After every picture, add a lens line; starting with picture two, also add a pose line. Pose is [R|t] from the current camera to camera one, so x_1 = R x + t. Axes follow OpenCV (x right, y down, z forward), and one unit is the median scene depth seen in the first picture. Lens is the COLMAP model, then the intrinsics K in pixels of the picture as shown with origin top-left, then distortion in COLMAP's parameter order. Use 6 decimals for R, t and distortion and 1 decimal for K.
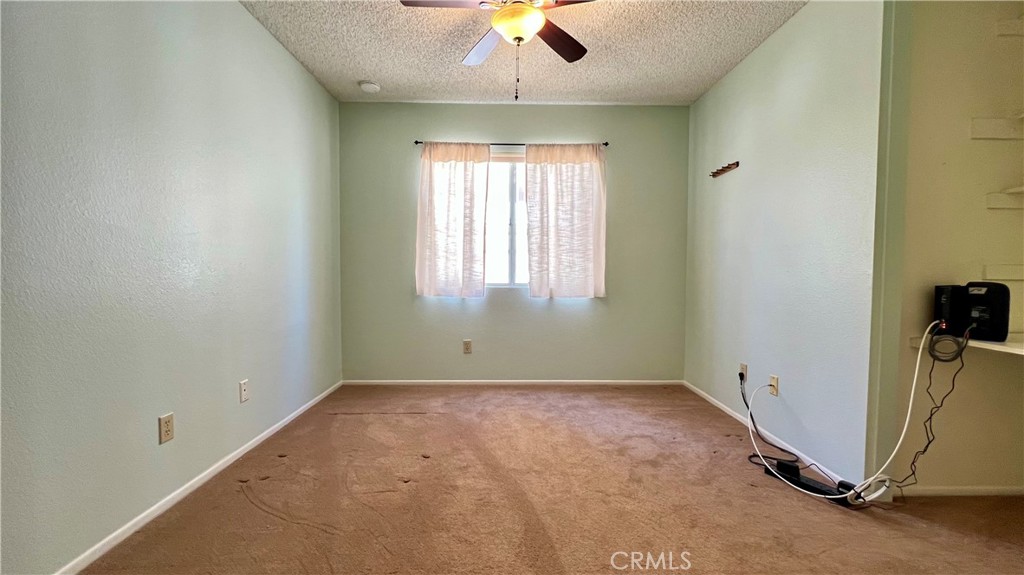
lens RADIAL K [[408.0, 0, 512.0], [0, 408.0, 288.9], [0, 0, 1]] dist [-0.005605, -0.000035]
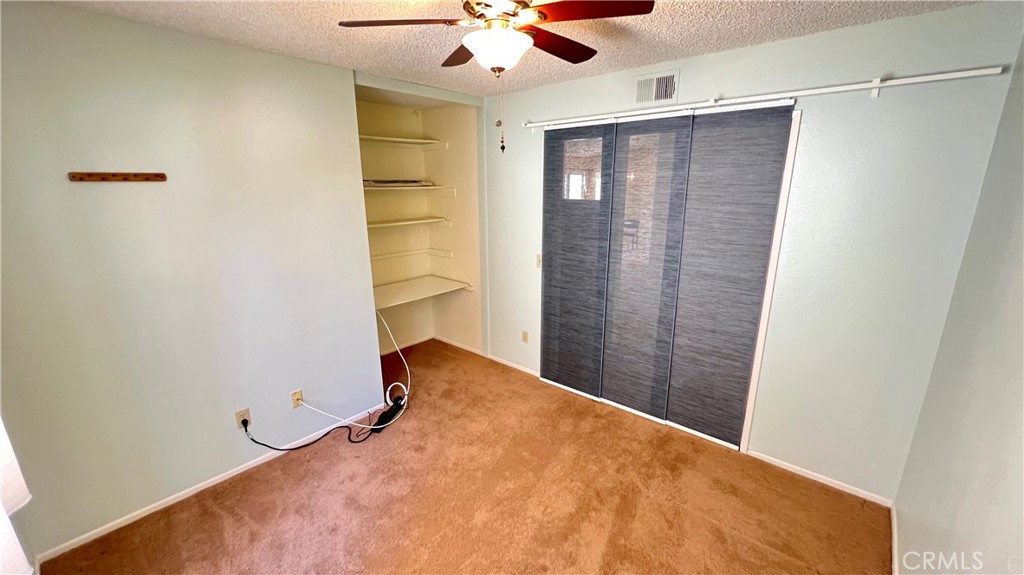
lens RADIAL K [[407.1, 0, 512.4], [0, 407.1, 290.5], [0, 0, 1]] dist [-0.006389, 0.000366]
pose [[-0.736040, -0.169194, 0.655453, -0.432725], [0.028432, 0.959680, 0.279652, -0.315566], [-0.676341, 0.224471, -0.701553, 1.197796]]
